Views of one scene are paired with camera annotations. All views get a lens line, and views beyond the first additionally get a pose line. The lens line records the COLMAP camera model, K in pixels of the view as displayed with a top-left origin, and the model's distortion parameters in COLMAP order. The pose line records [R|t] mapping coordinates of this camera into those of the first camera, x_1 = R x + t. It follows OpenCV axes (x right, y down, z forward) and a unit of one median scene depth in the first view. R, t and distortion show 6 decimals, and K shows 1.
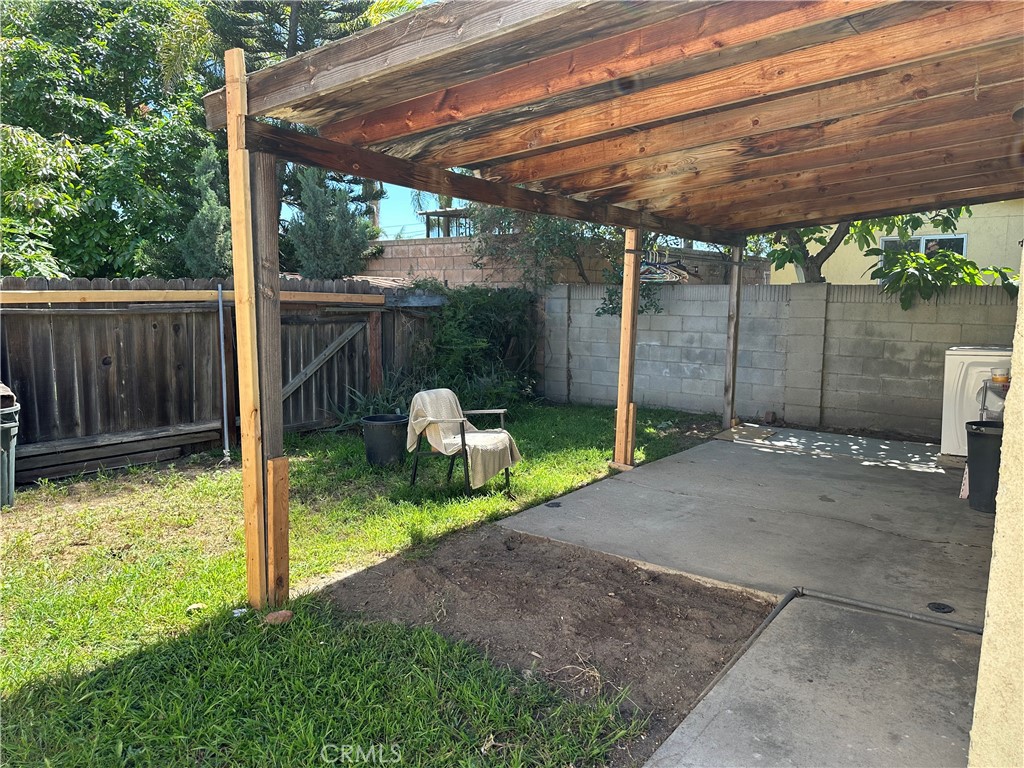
lens RADIAL K [[721.2, 0, 519.7], [0, 721.2, 372.5], [0, 0, 1]] dist [0.073233, -0.079116]
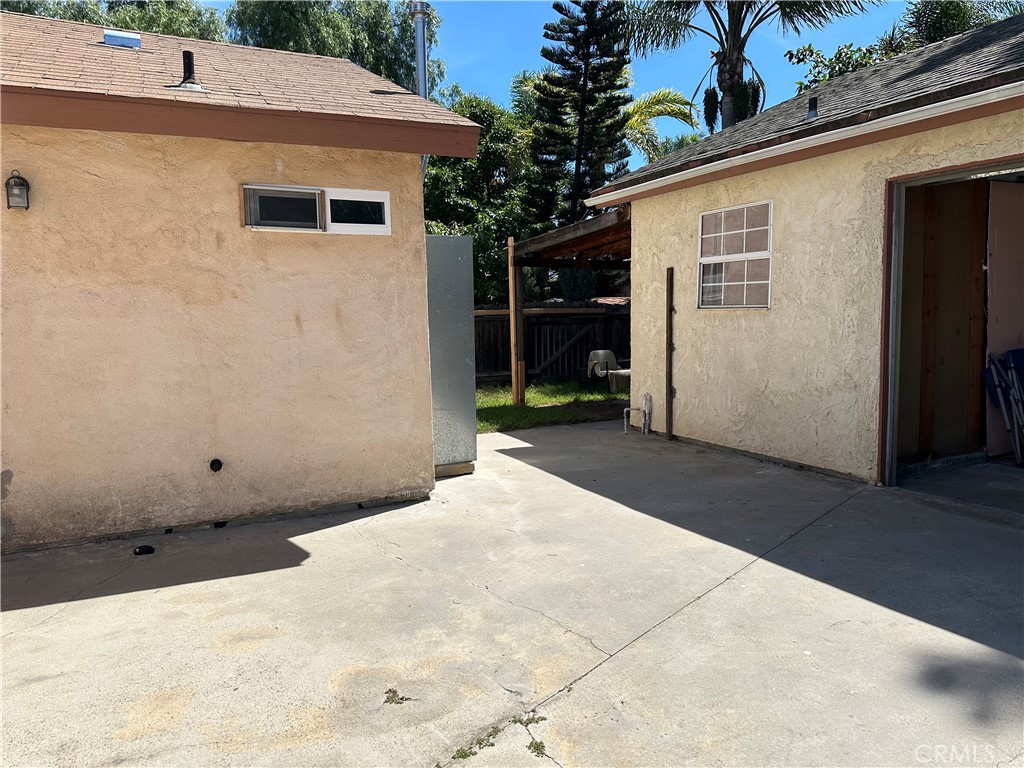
lens RADIAL K [[721.2, 0, 492.5], [0, 721.2, 383.2], [0, 0, 1]] dist [0.073233, -0.079116]
pose [[0.885553, 0.014868, -0.464300, 0.554769], [-0.018115, 0.999833, -0.002533, 0.124349], [0.464185, 0.010653, 0.885674, -1.006945]]
